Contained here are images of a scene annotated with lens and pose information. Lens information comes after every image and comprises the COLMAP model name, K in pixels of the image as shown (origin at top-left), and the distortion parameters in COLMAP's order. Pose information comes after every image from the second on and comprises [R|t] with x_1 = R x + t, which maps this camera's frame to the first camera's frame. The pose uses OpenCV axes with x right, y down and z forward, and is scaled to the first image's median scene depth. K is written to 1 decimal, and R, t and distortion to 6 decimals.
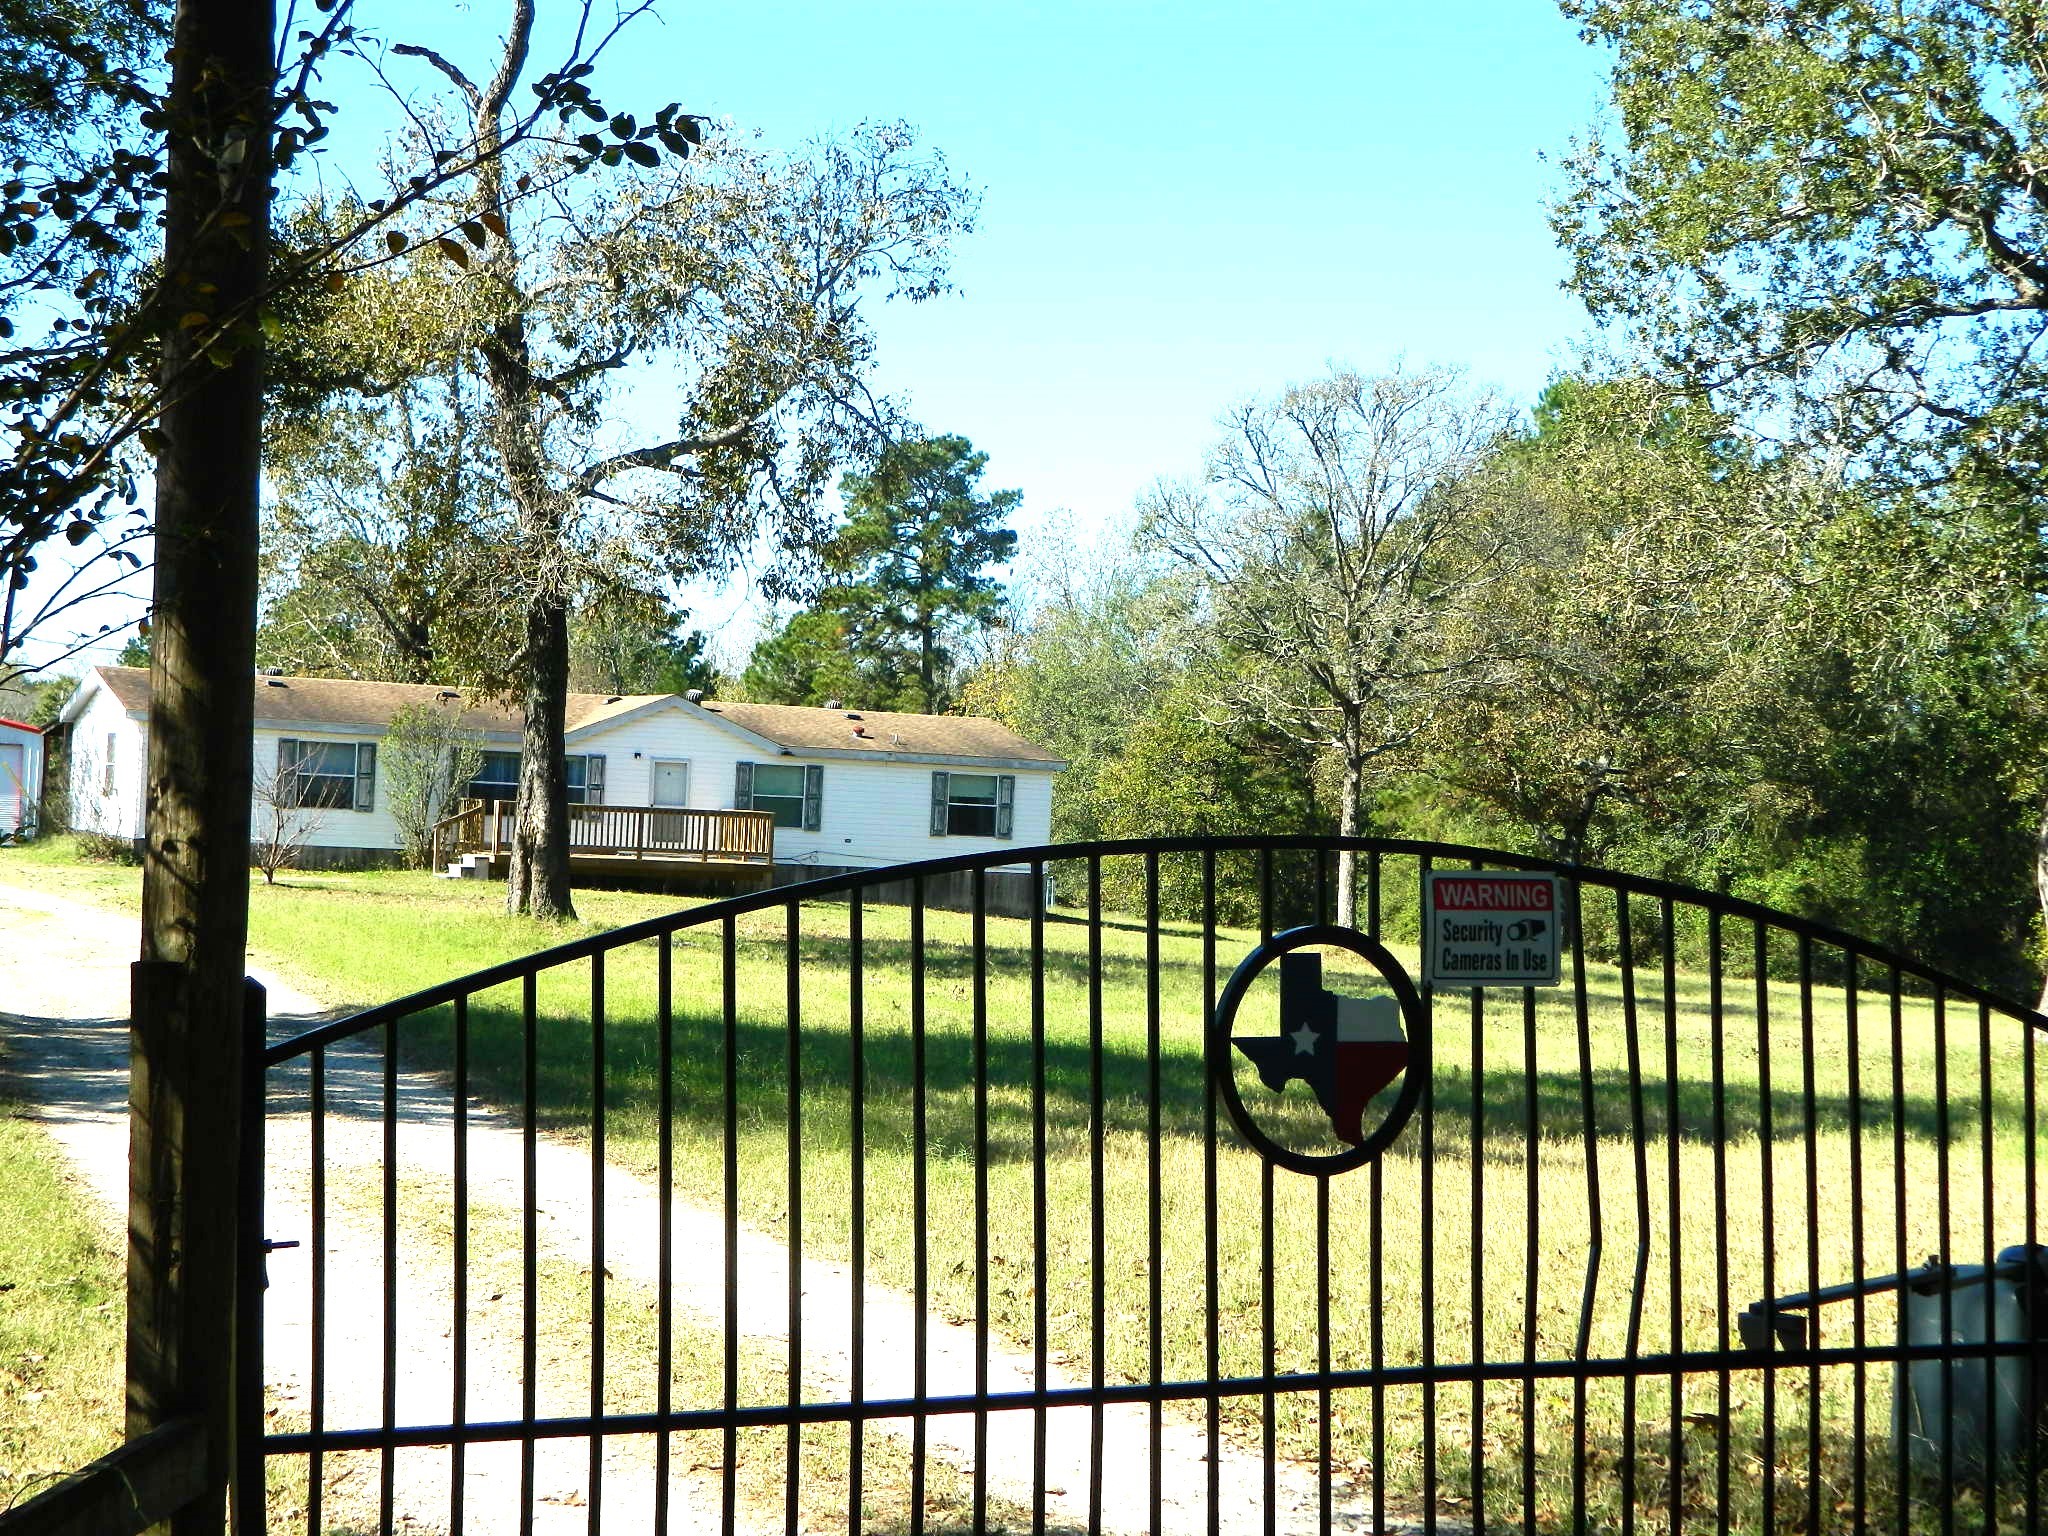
lens RADIAL K [[3322.2, 0, 1024.0], [0, 3322.2, 768.0], [0, 0, 1]] dist [-0.009784, -0.038069]
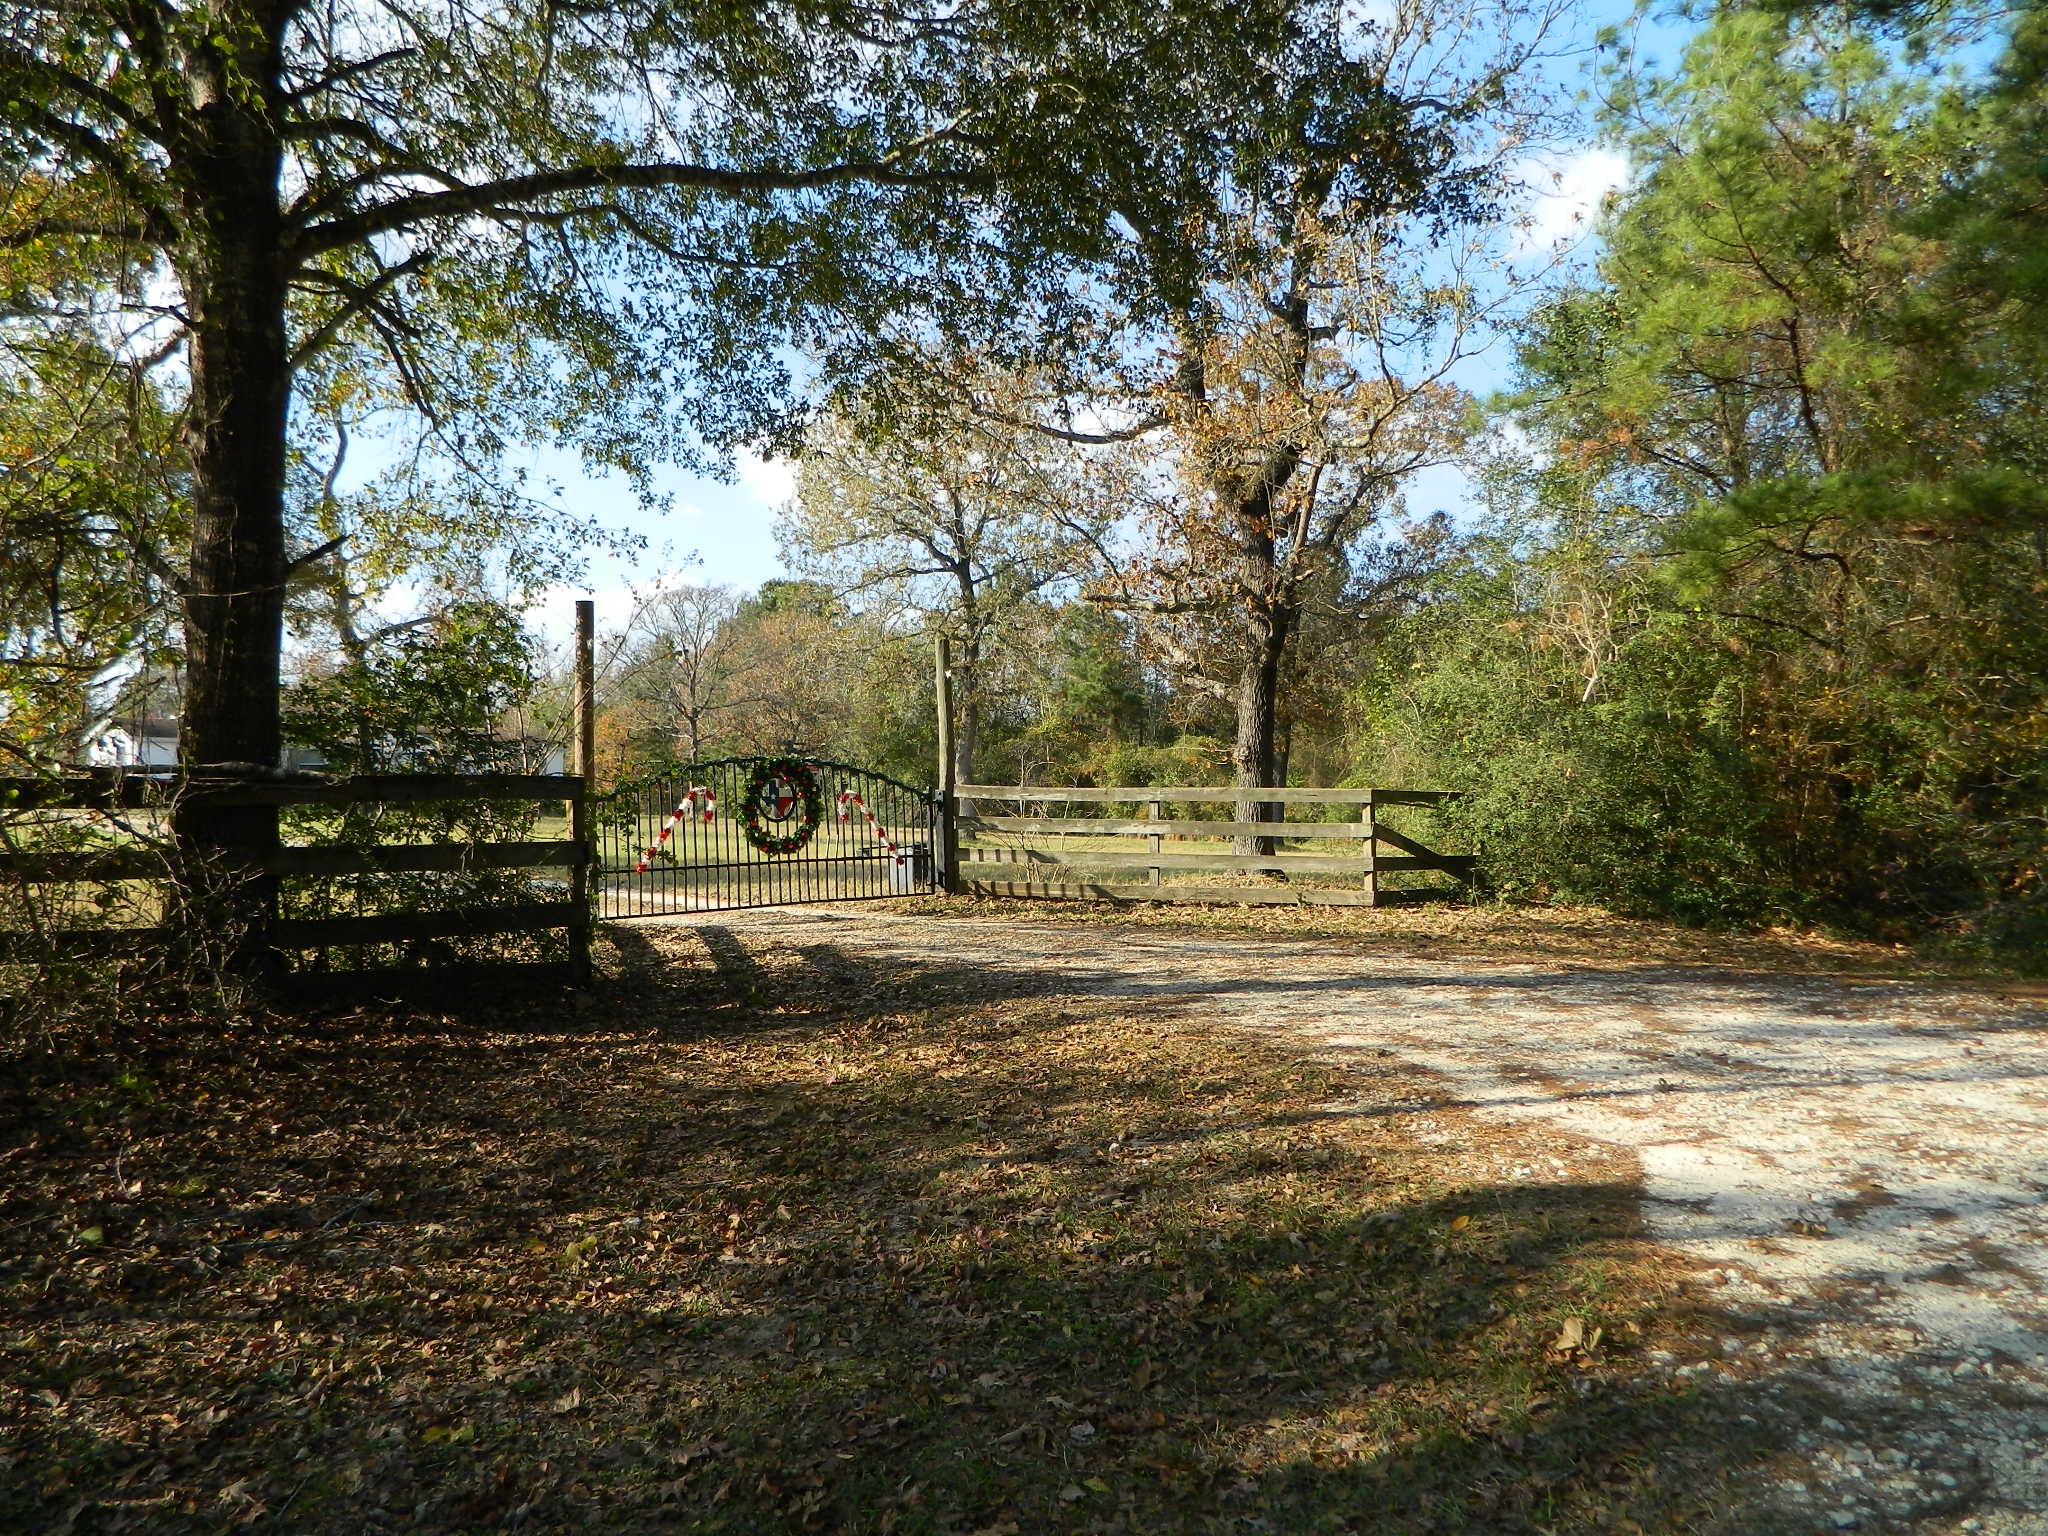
lens RADIAL K [[1517.7, 0, 1020.4], [0, 1517.7, 753.6], [0, 0, 1]] dist [0.001278, -0.003314]
pose [[0.946971, -0.032715, 0.319650, -0.031581], [0.030715, 0.999464, 0.011297, 0.000308], [-0.319848, -0.000880, 0.947468, -0.142372]]
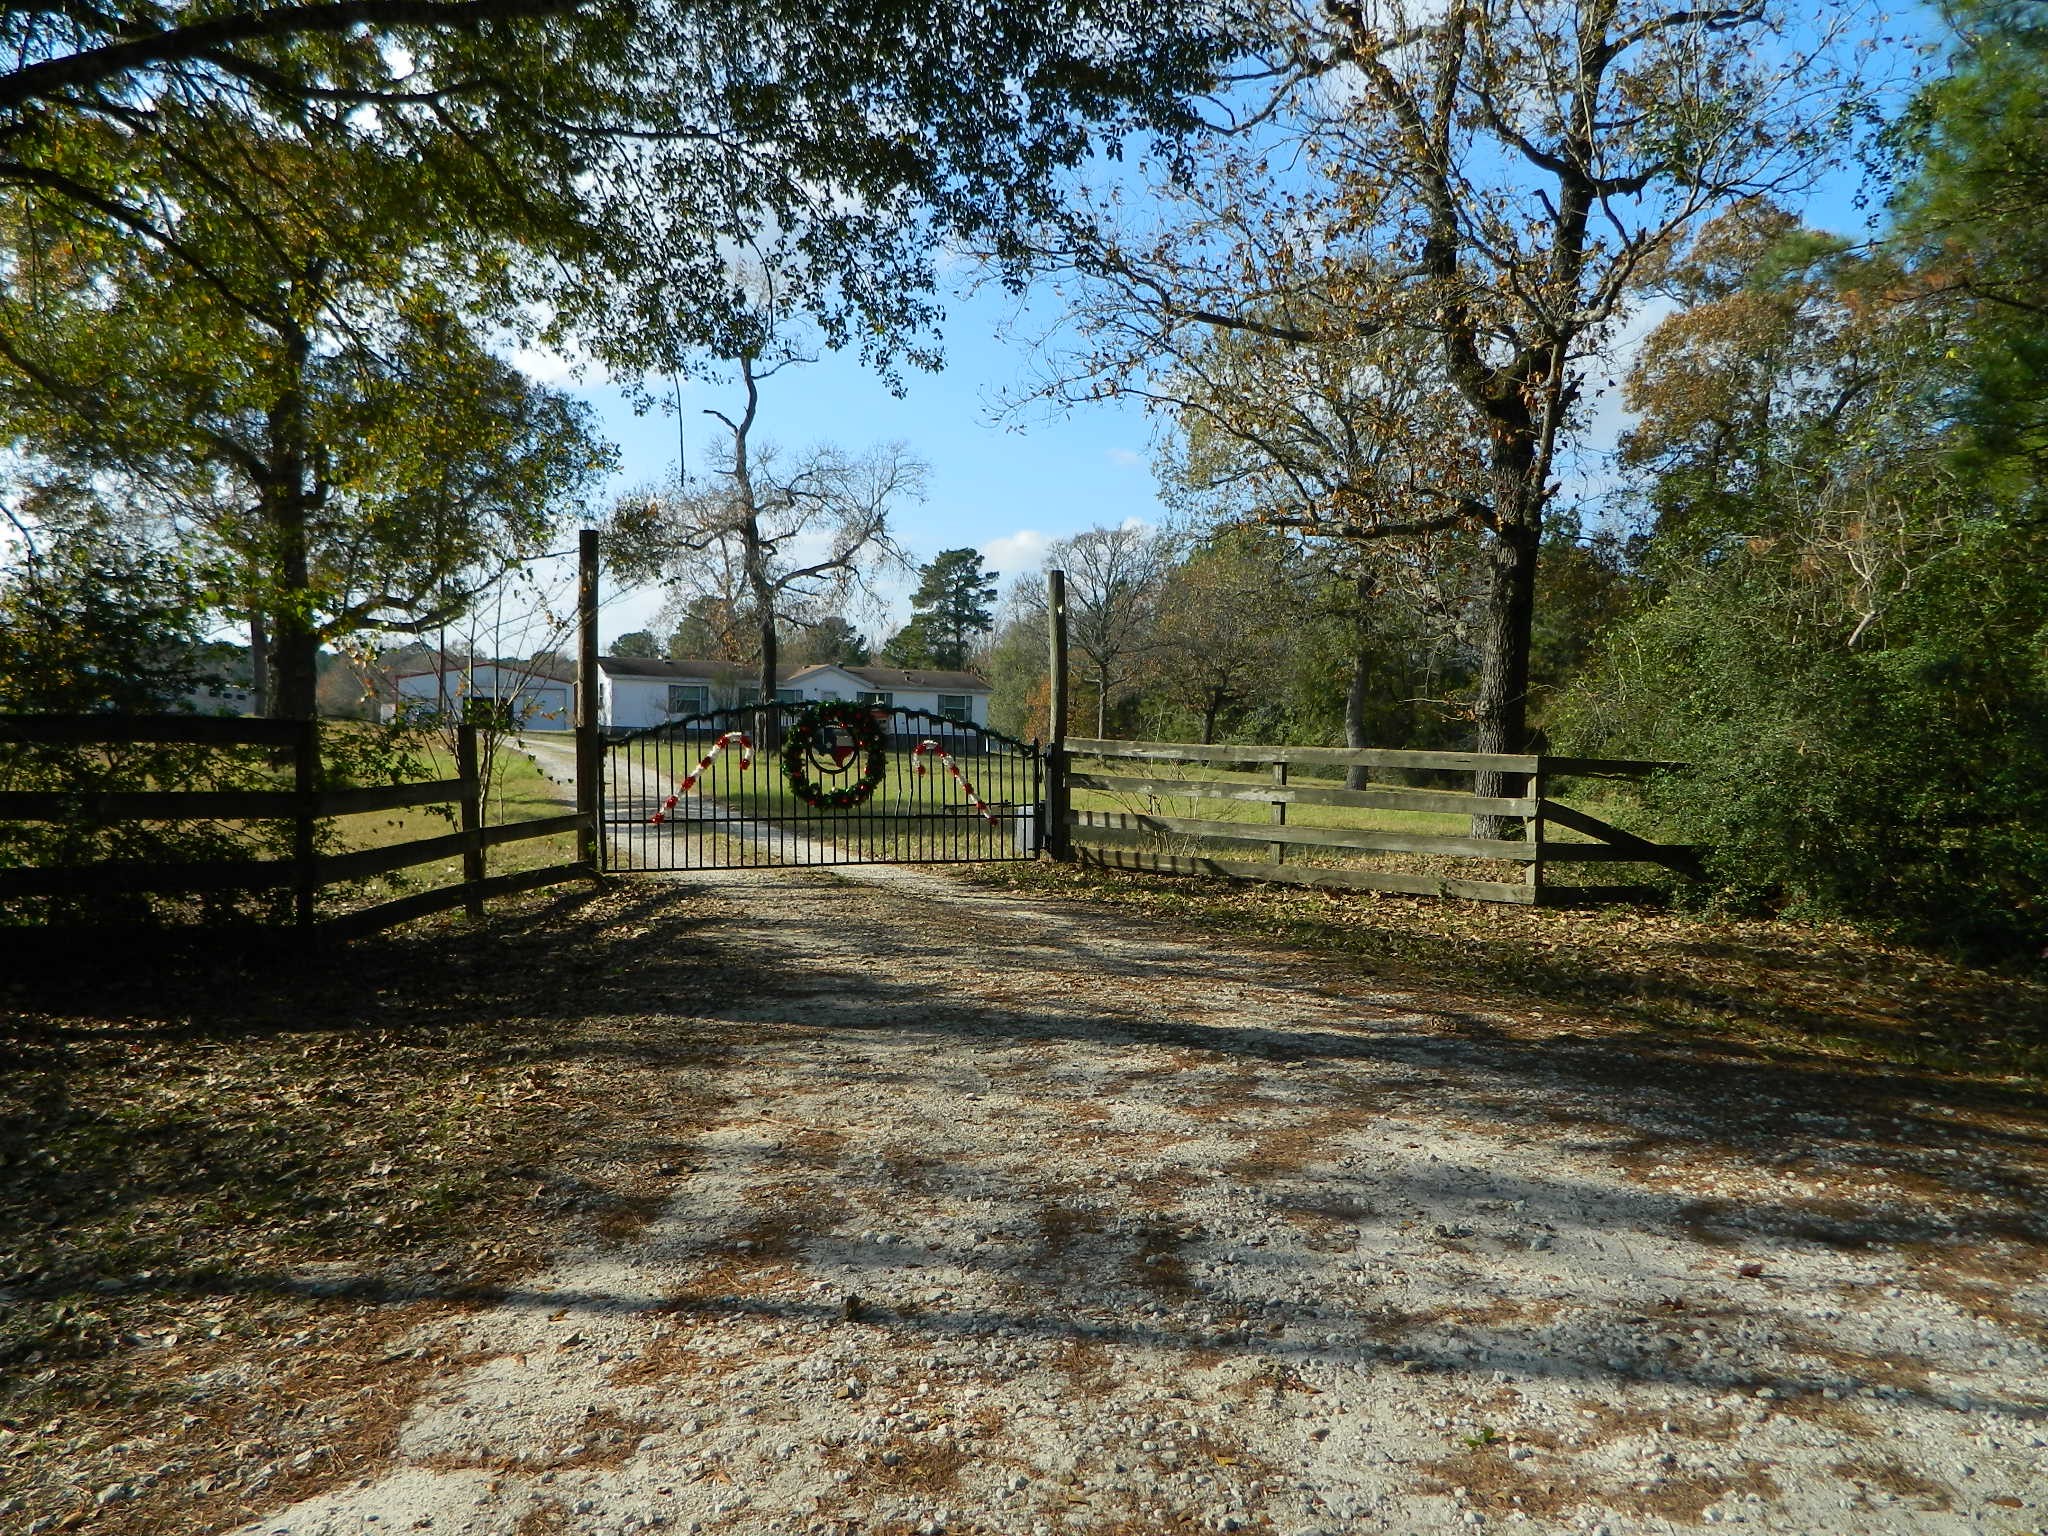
lens RADIAL K [[1517.7, 0, 1020.4], [0, 1517.7, 753.6], [0, 0, 1]] dist [0.001278, -0.003314]
pose [[0.999874, -0.015528, -0.003285, 0.037821], [0.015645, 0.999098, 0.039472, 0.001630], [0.002669, -0.039518, 0.999215, -0.119912]]
